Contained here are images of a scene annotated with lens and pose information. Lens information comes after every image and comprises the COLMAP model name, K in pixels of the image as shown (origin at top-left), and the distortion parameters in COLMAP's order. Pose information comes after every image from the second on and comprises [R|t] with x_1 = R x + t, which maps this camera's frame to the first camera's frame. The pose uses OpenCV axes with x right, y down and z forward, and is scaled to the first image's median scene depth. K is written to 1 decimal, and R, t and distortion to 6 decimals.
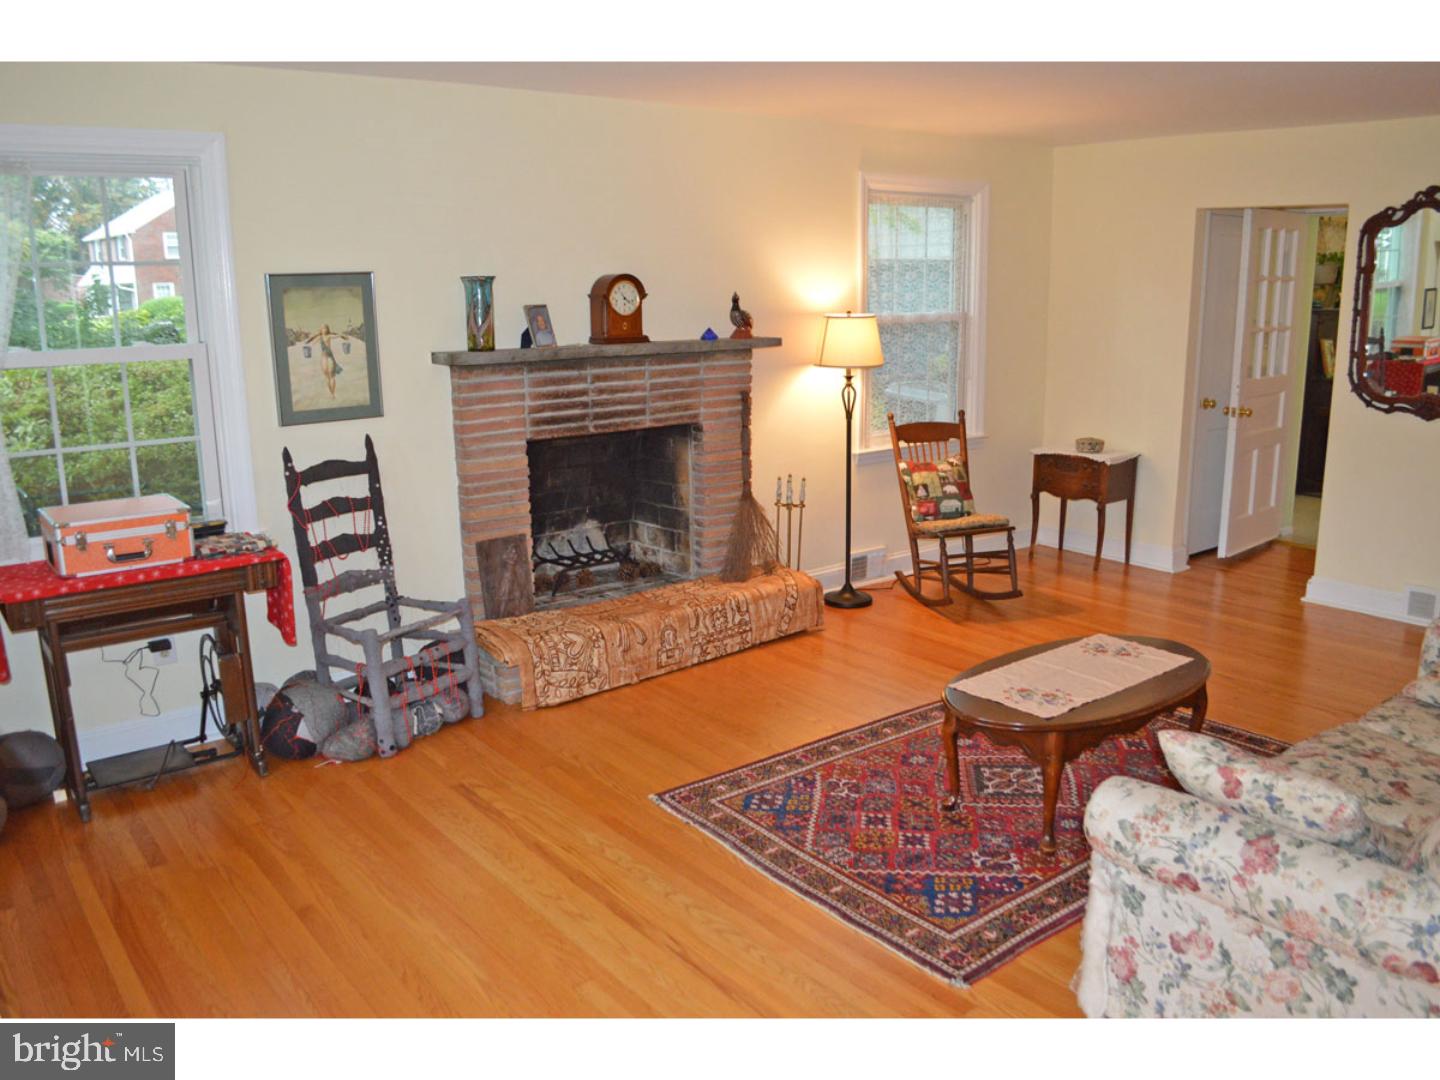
lens RADIAL K [[1153.1, 0, 719.3], [0, 1153.1, 536.7], [0, 0, 1]] dist [-0.070905, 0.006158]
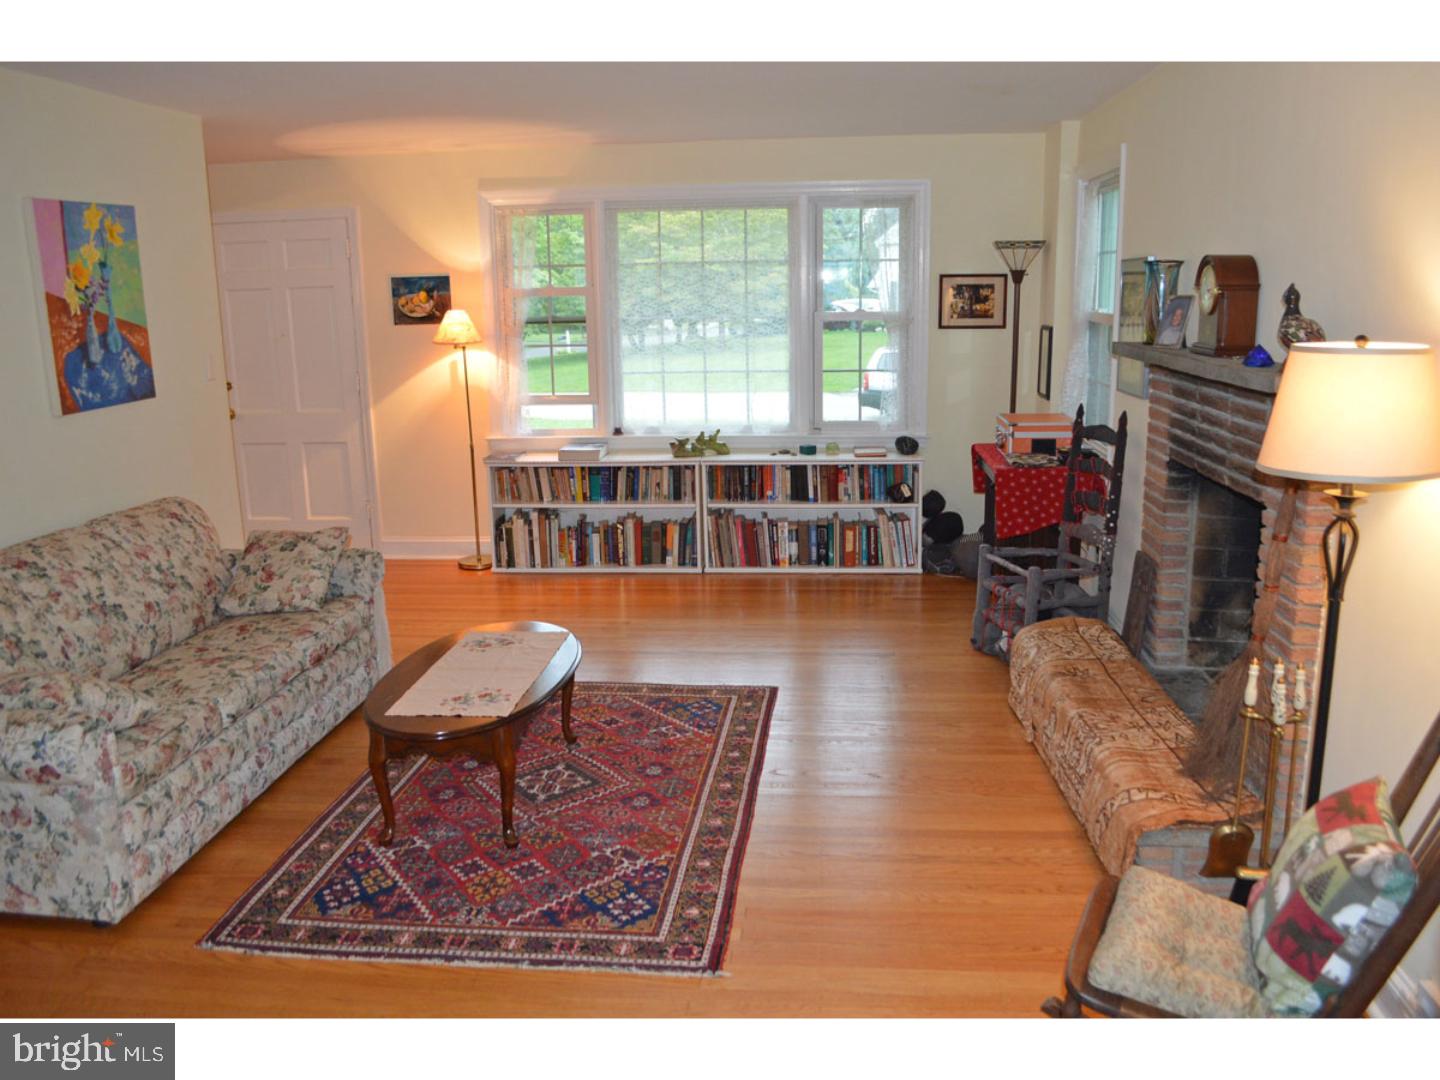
lens RADIAL K [[1153.1, 0, 720.1], [0, 1153.1, 542.3], [0, 0, 1]] dist [-0.070905, 0.006158]
pose [[-0.687077, 0.181273, -0.703609, 0.809191], [-0.135067, 0.919634, 0.368822, -0.358287], [0.713920, 0.348443, -0.607376, 1.620425]]
